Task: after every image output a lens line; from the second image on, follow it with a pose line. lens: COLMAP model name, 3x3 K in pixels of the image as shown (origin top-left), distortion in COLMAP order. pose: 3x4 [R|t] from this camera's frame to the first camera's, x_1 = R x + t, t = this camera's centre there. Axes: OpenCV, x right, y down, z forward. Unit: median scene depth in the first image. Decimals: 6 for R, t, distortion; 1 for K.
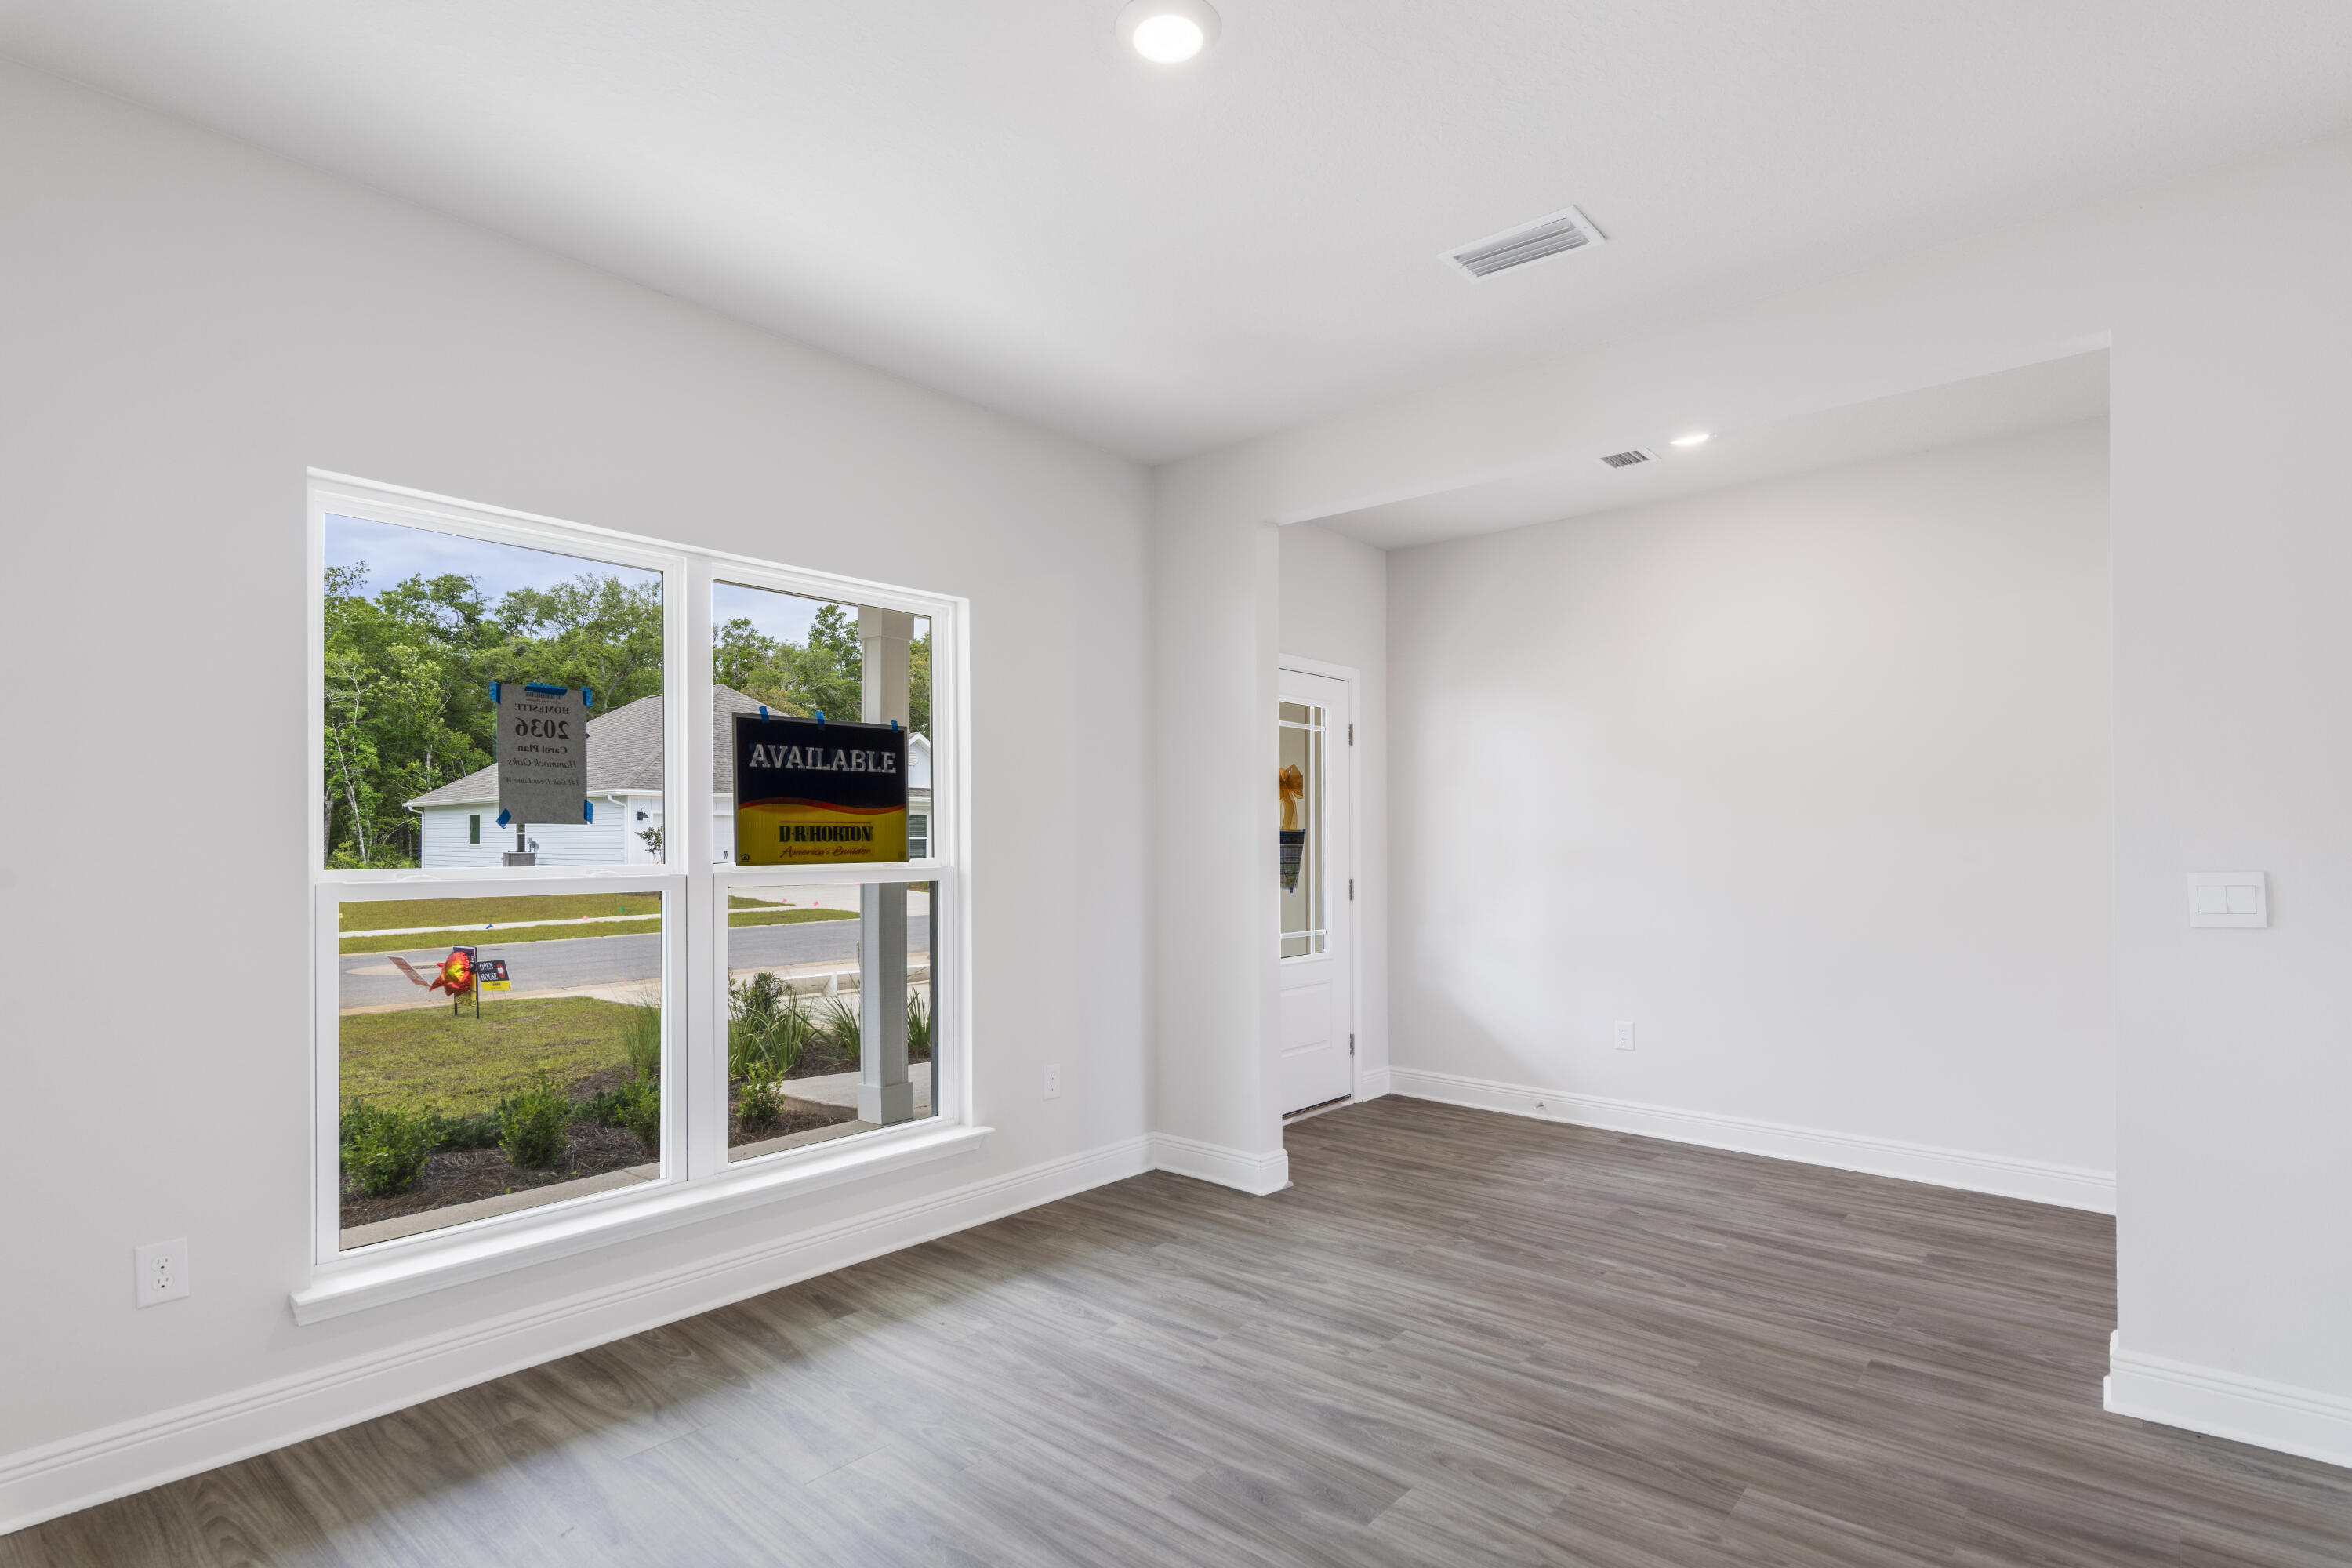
lens RADIAL K [[1149.5, 0, 1178.0], [0, 1149.5, 800.8], [0, 0, 1]] dist [0.004244, -0.000547]
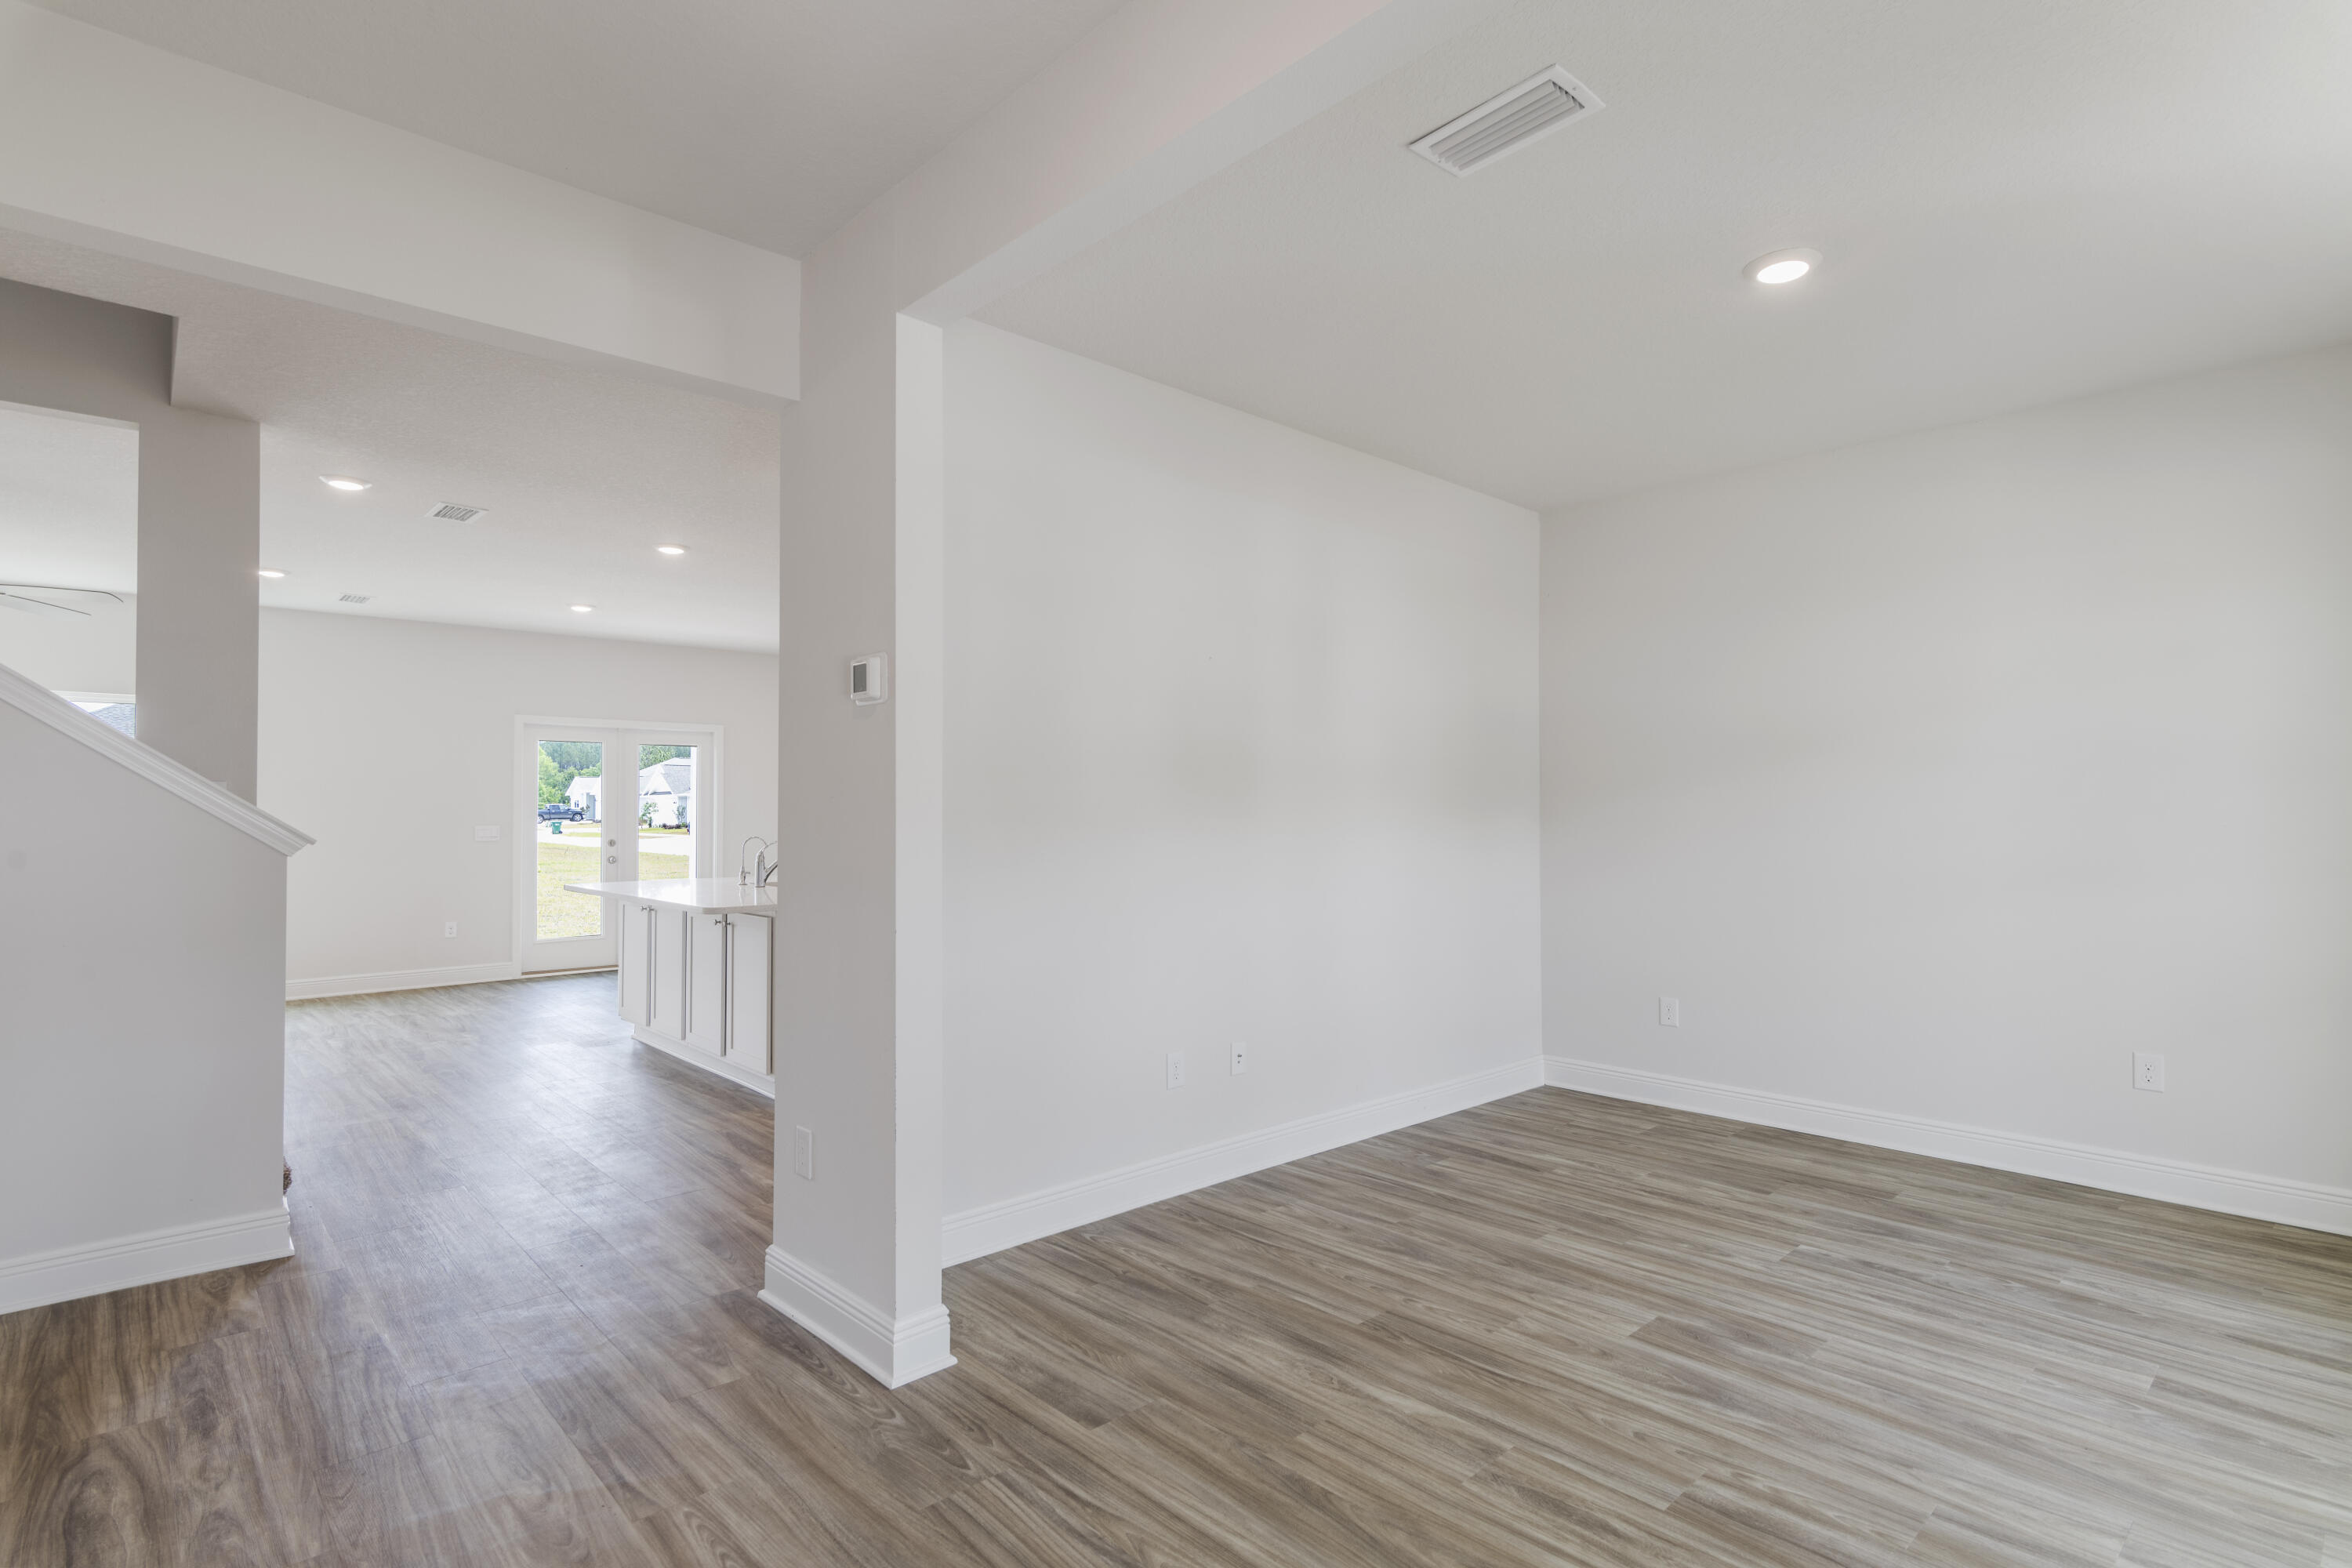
lens RADIAL K [[1149.5, 0, 1171.9], [0, 1149.5, 791.3], [0, 0, 1]] dist [0.004244, -0.000547]
pose [[-0.993777, 0.000812, 0.111387, 0.480156], [-0.004641, 0.998804, -0.048680, 0.055313], [-0.111293, -0.048894, -0.992584, 2.009678]]
